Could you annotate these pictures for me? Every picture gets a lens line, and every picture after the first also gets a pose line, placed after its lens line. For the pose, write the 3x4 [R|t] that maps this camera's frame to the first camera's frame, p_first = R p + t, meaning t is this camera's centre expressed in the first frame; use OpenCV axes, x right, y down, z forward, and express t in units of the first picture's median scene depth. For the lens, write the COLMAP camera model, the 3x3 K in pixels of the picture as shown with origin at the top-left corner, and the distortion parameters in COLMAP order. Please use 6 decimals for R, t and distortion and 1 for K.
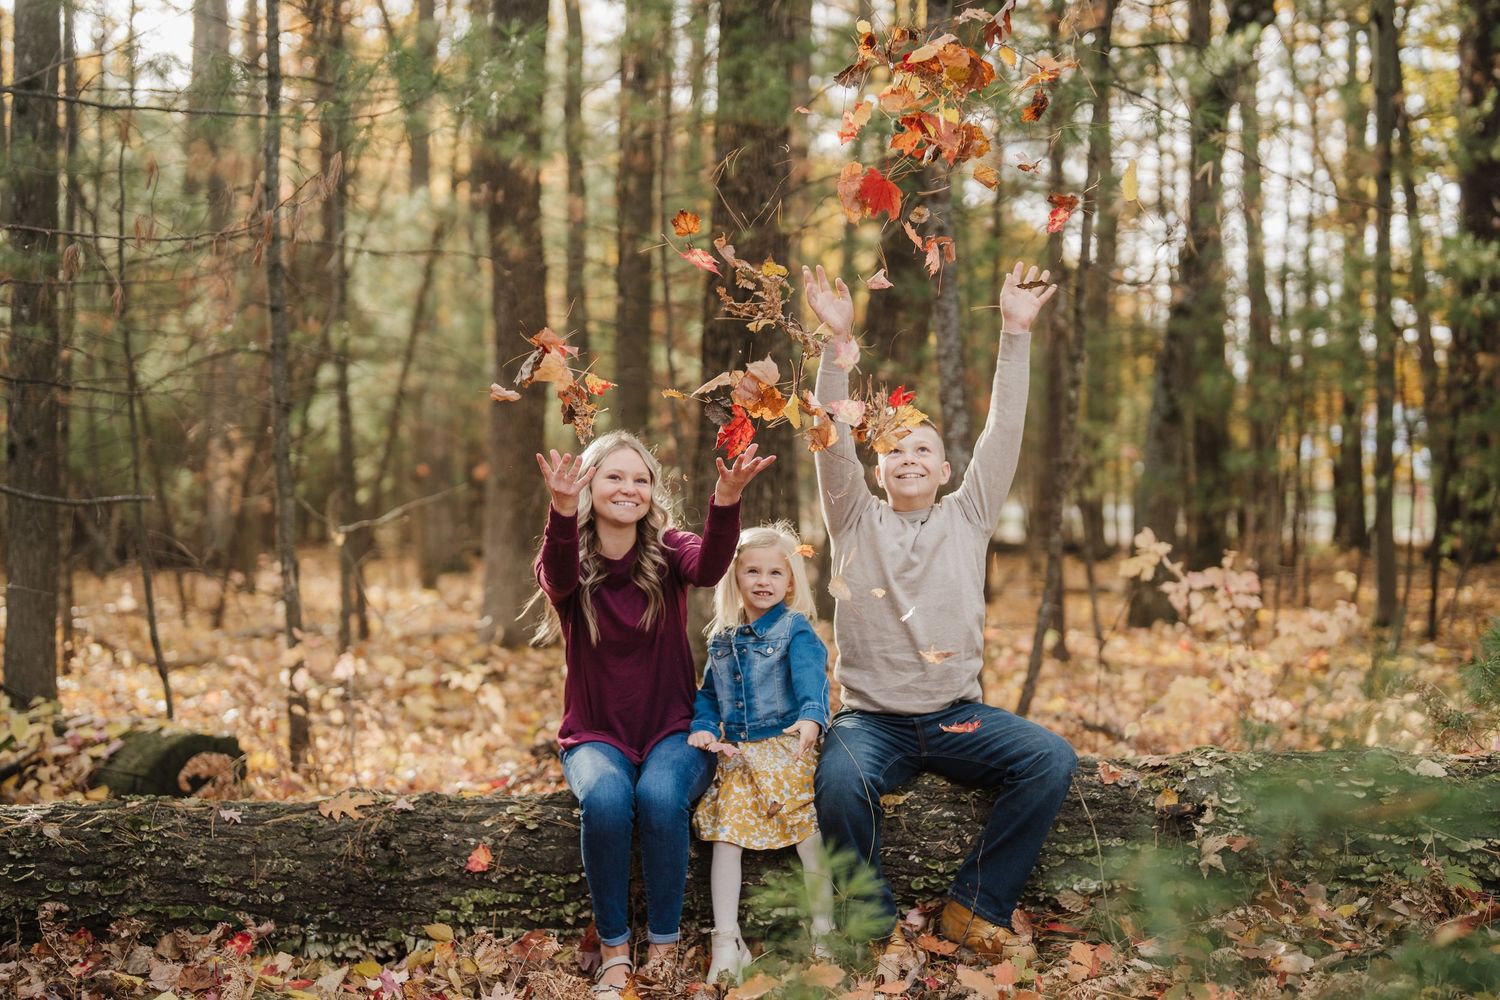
lens RADIAL K [[2077.4, 0, 742.5], [0, 2077.4, 521.6], [0, 0, 1]] dist [-0.159429, 1.123264]
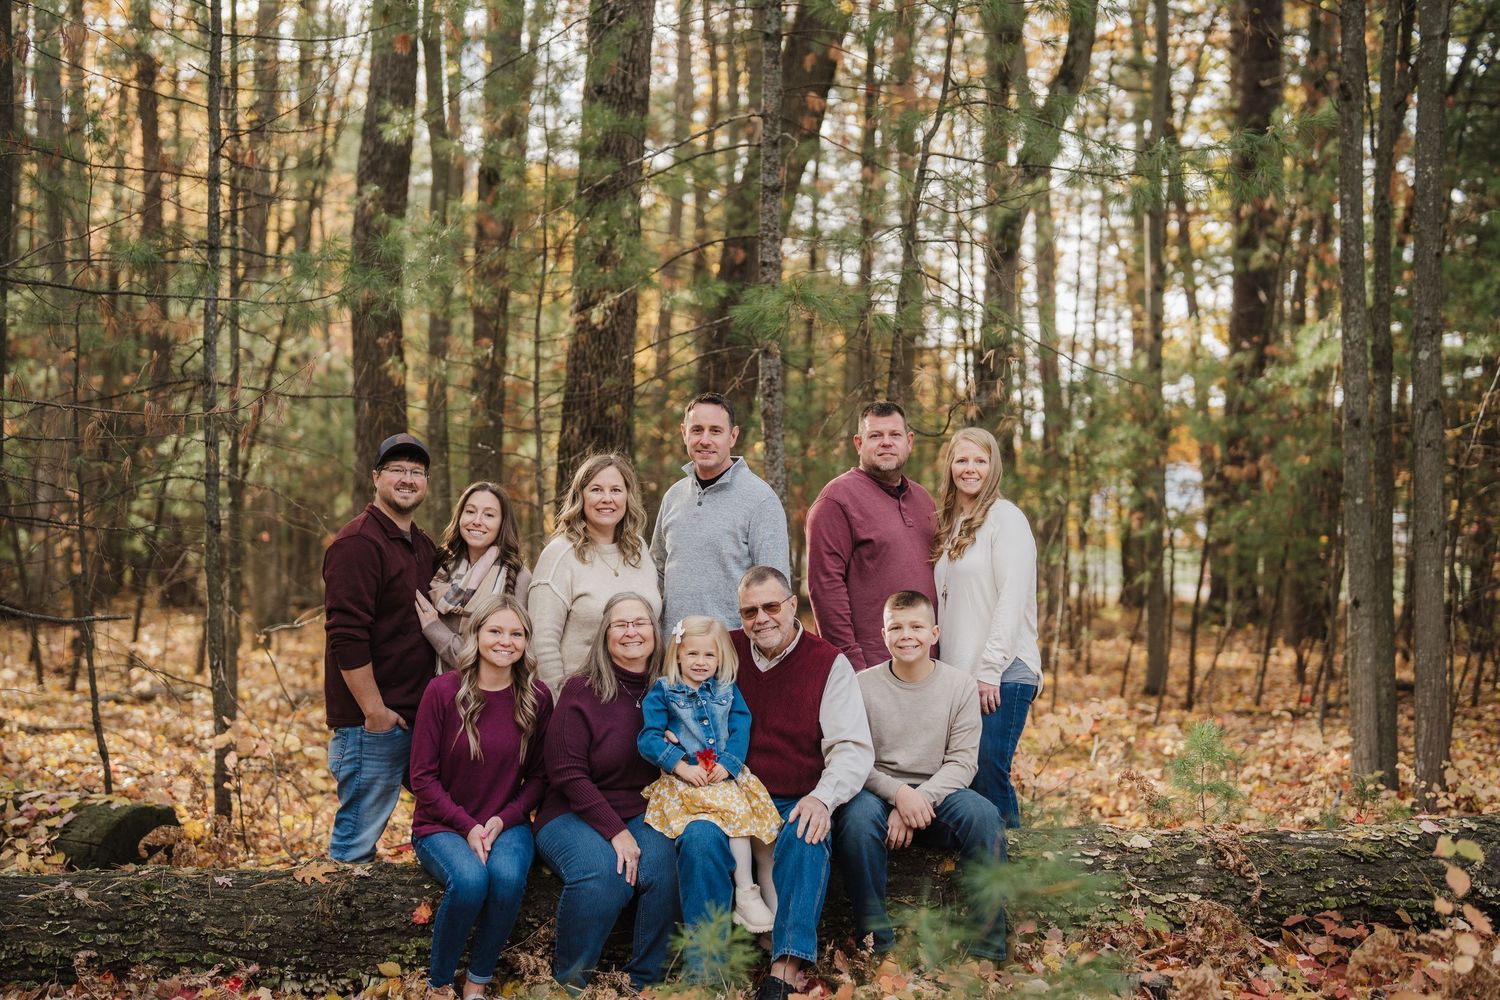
lens RADIAL K [[2077.4, 0, 742.5], [0, 2077.4, 521.6], [0, 0, 1]] dist [-0.159429, 1.123264]
pose [[0.995562, 0.012186, 0.093317, -0.050422], [-0.010242, 0.999721, -0.021286, -0.055899], [-0.093551, 0.020236, 0.995409, -0.305782]]
